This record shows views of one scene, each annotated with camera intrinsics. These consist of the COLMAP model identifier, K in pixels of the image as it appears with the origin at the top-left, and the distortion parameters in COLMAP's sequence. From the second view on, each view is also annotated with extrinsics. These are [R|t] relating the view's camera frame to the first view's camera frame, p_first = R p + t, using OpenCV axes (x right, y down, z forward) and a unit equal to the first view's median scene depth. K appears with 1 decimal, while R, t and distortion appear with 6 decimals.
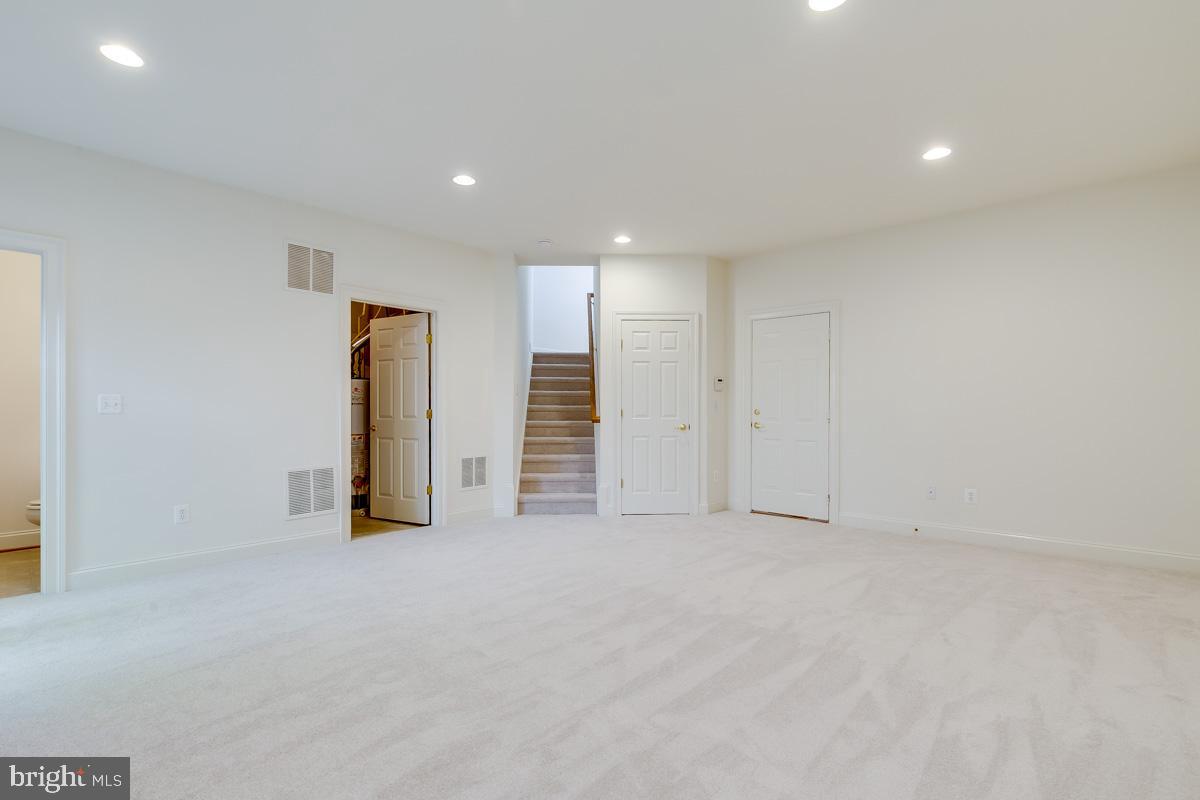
lens RADIAL K [[534.9, 0, 599.4], [0, 534.9, 403.9], [0, 0, 1]] dist [0.000926, -0.000085]
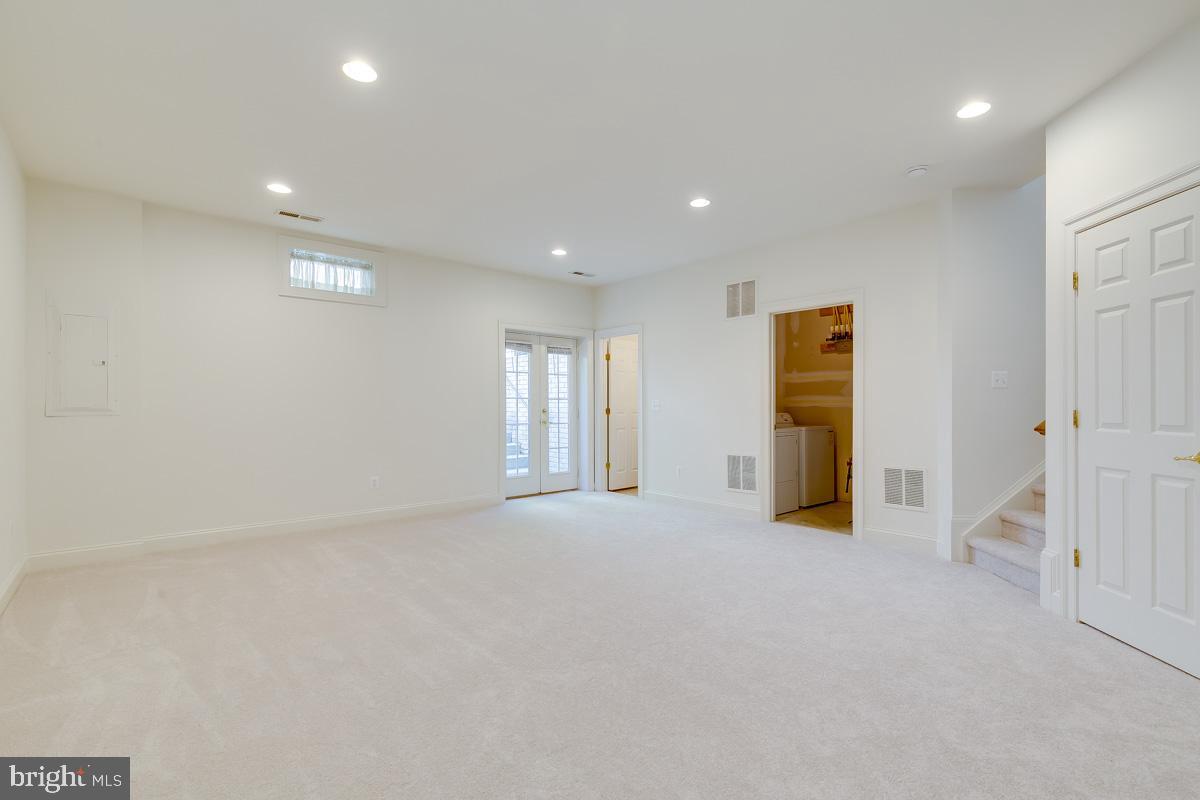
lens RADIAL K [[534.9, 0, 599.4], [0, 534.9, 403.9], [0, 0, 1]] dist [0.000926, -0.000085]
pose [[-0.098799, -0.004451, -0.995097, 0.616518], [0.008947, 0.999946, -0.005361, 0.002461], [0.995067, -0.009433, -0.098754, 0.635168]]
